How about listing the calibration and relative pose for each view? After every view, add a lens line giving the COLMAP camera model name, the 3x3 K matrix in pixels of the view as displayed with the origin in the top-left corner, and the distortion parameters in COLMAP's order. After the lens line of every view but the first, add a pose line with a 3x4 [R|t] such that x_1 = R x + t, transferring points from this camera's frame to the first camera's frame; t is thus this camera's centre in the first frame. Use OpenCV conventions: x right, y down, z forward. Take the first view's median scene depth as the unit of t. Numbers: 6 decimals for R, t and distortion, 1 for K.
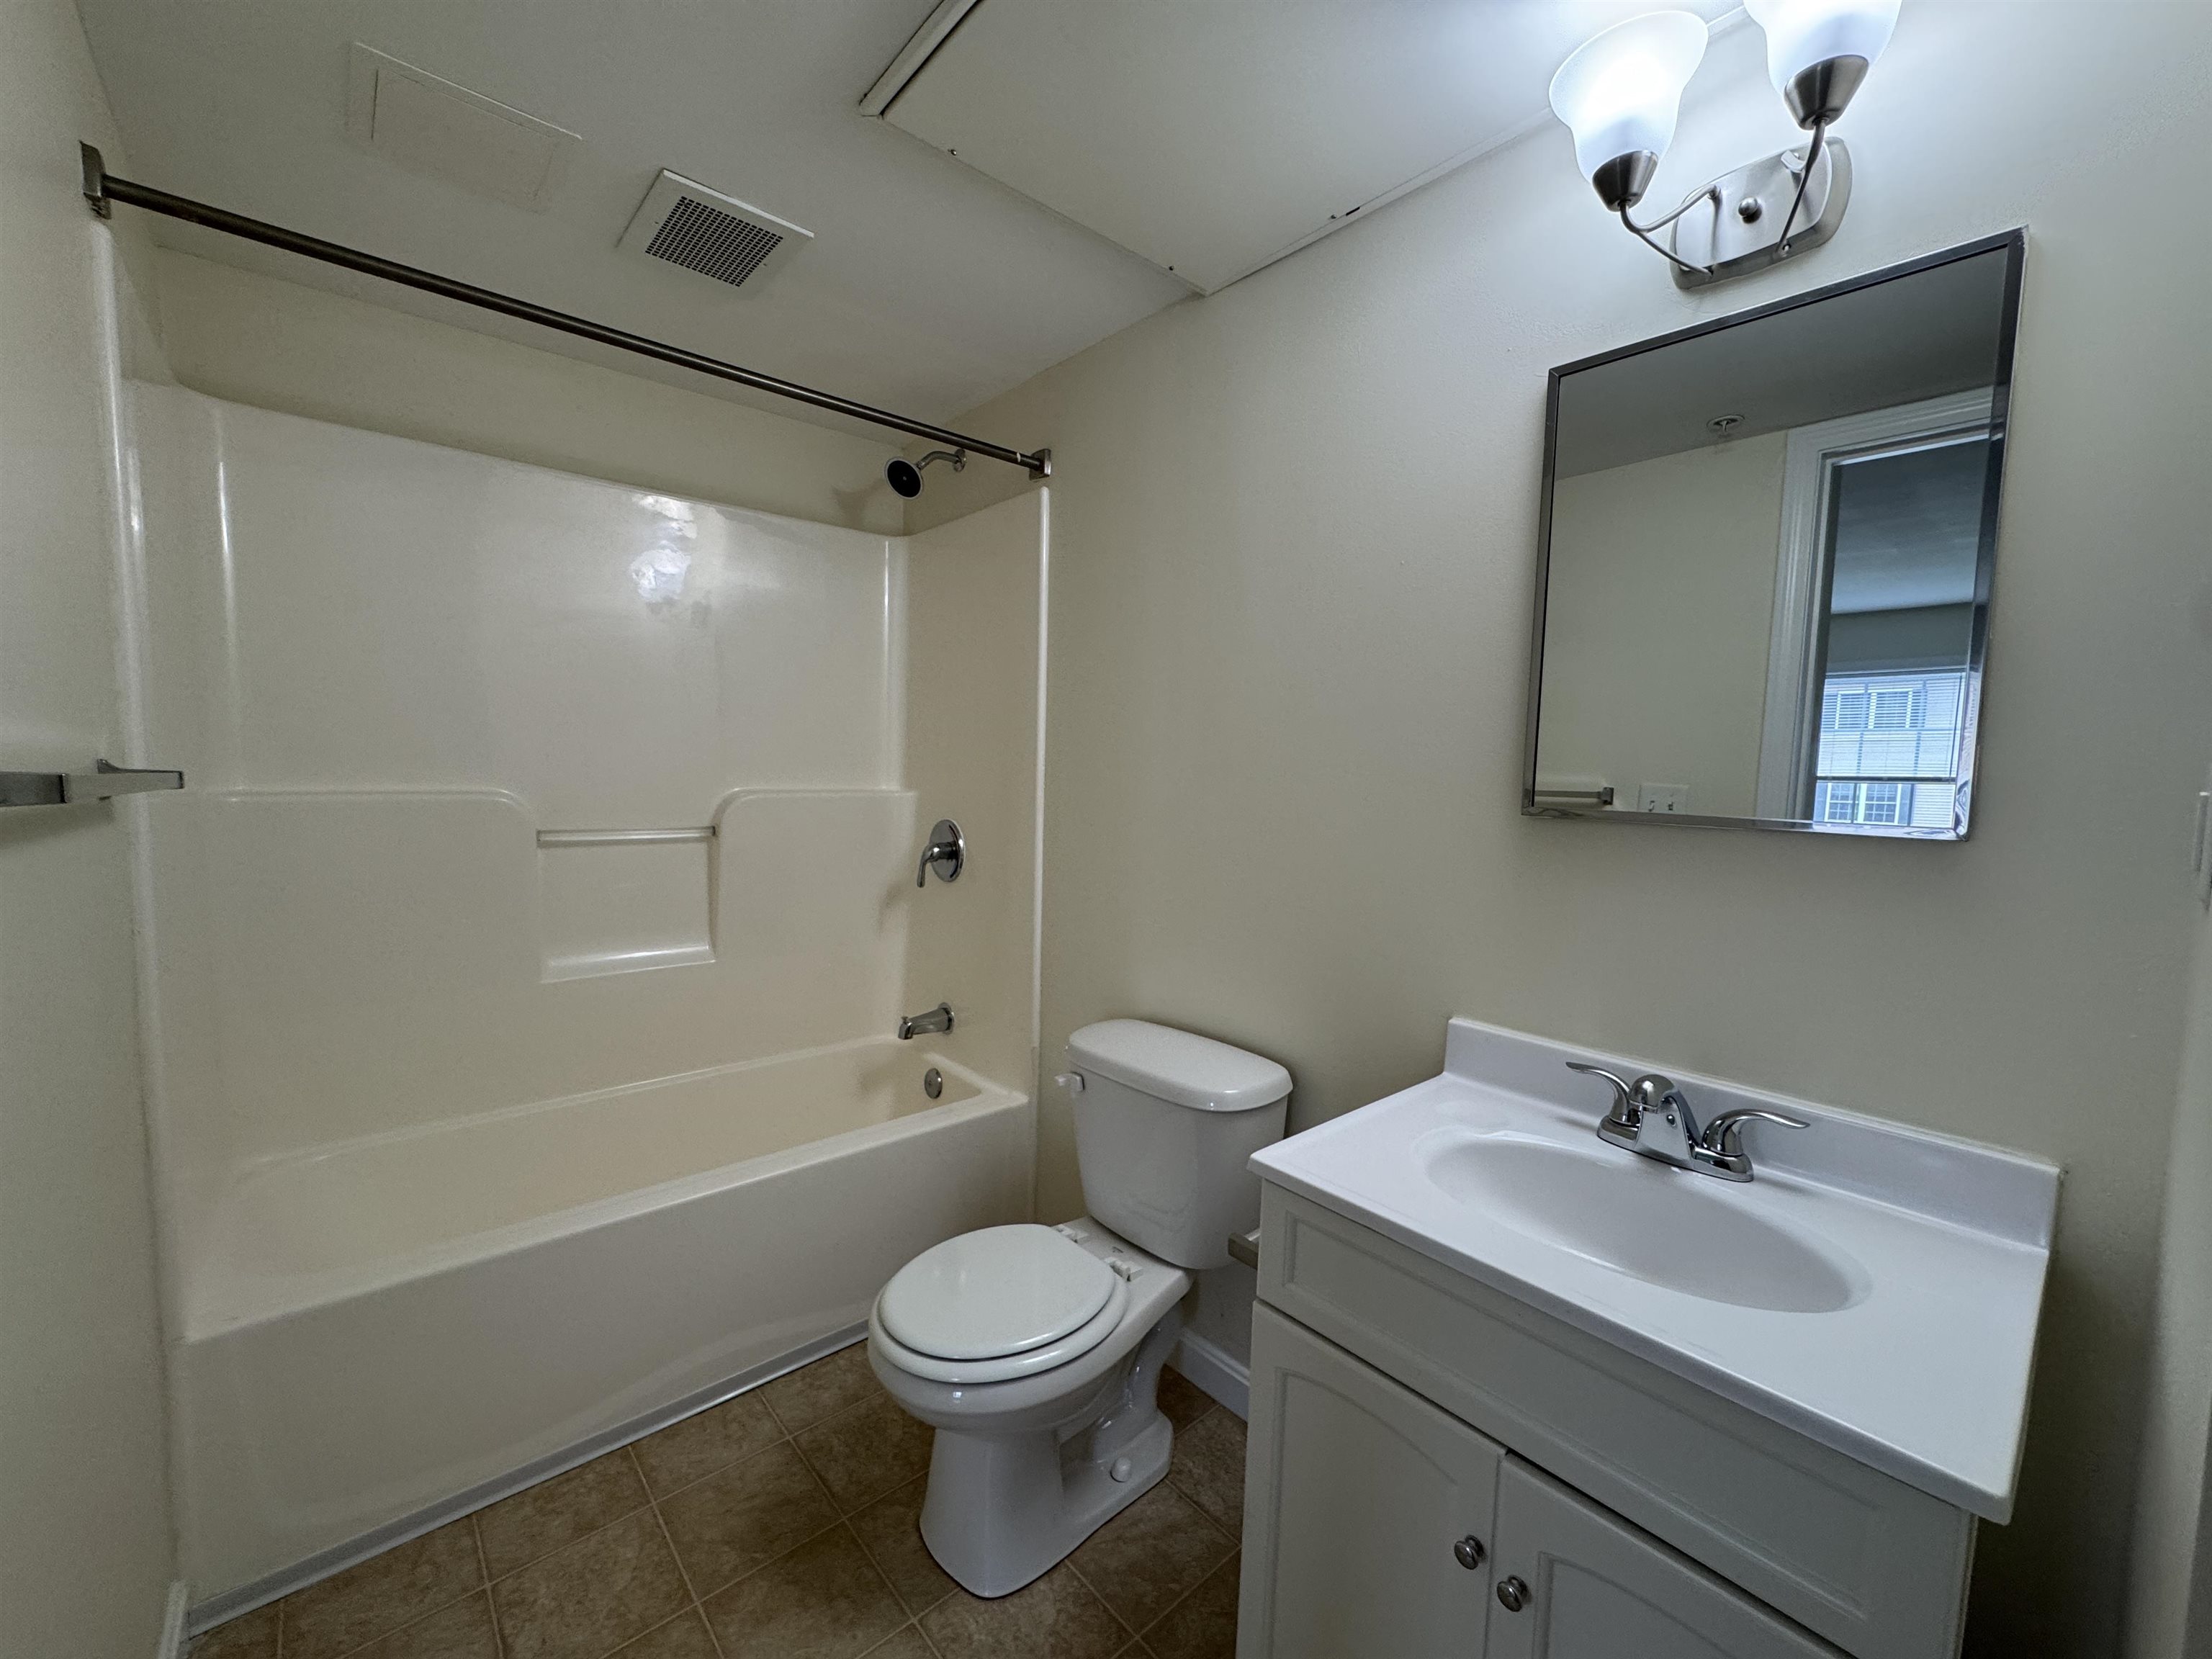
lens RADIAL K [[882.8, 0, 1104.2], [0, 882.8, 832.2], [0, 0, 1]] dist [-0.003501, -0.000016]
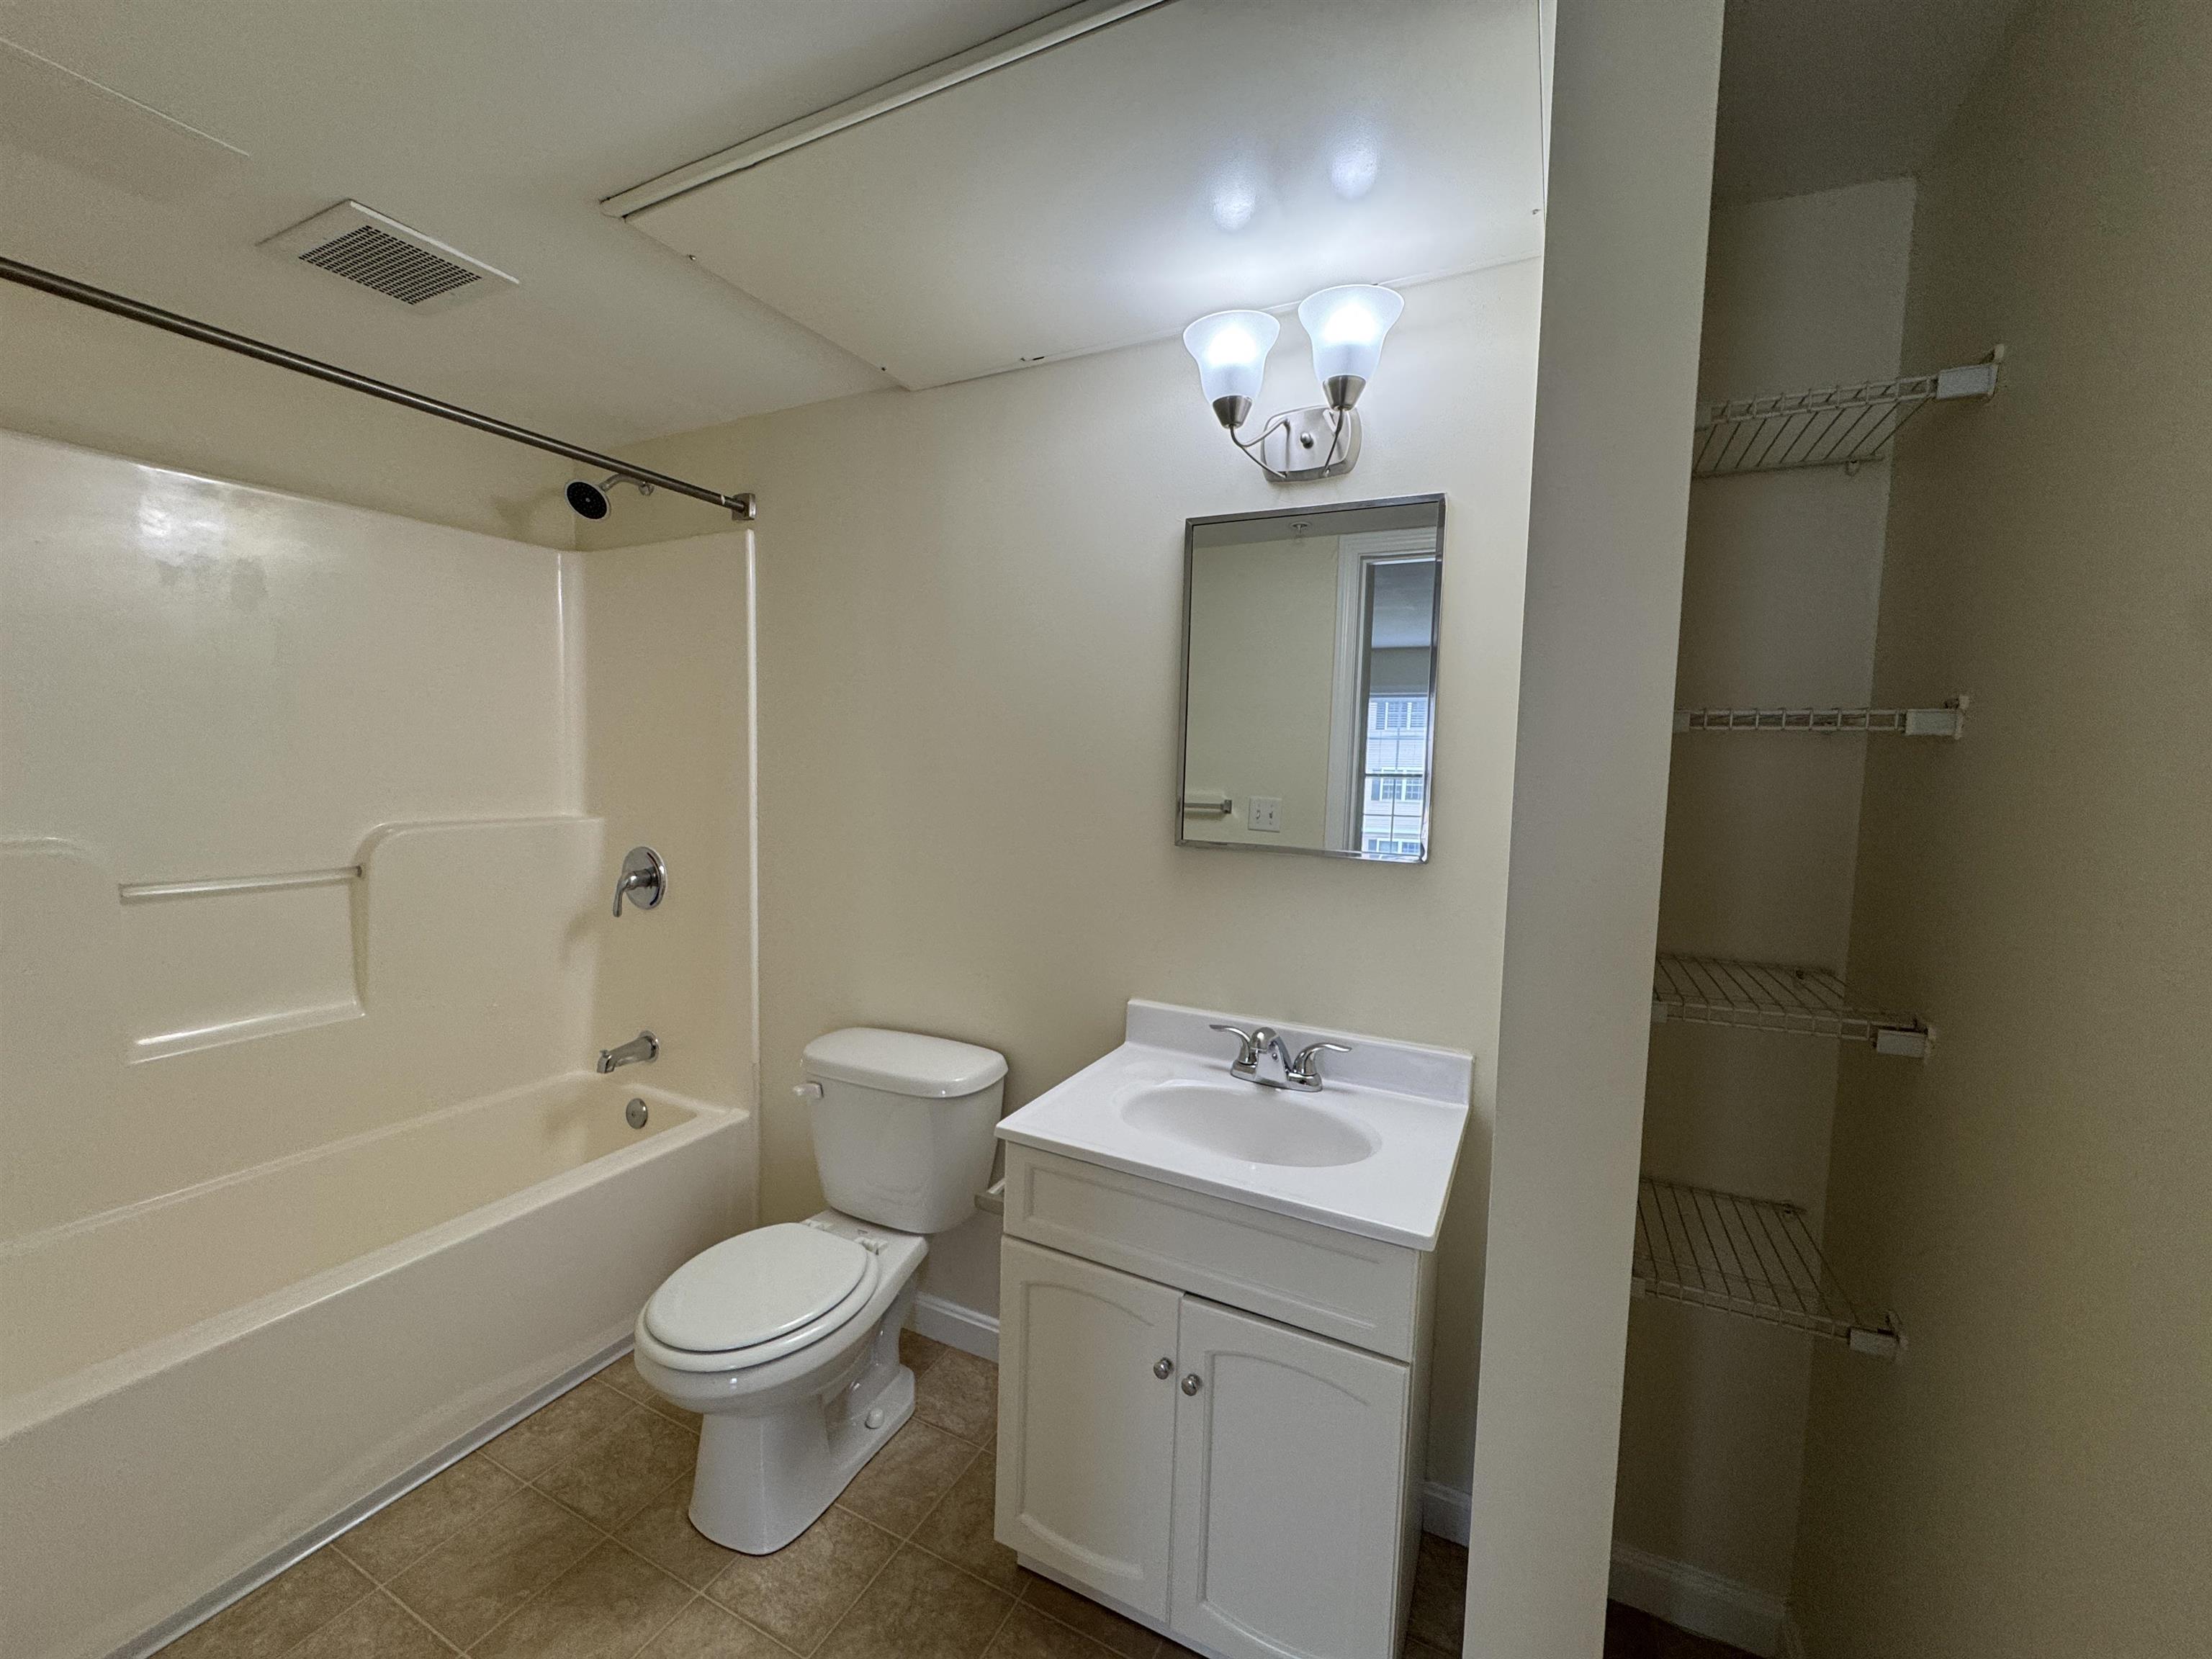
lens RADIAL K [[882.8, 0, 1106.1], [0, 882.8, 831.3], [0, 0, 1]] dist [-0.003501, -0.000016]
pose [[0.925846, -0.030599, 0.376660, -0.101698], [0.025567, 0.999505, 0.018353, -0.053071], [-0.377035, -0.007362, 0.926170, -0.161334]]
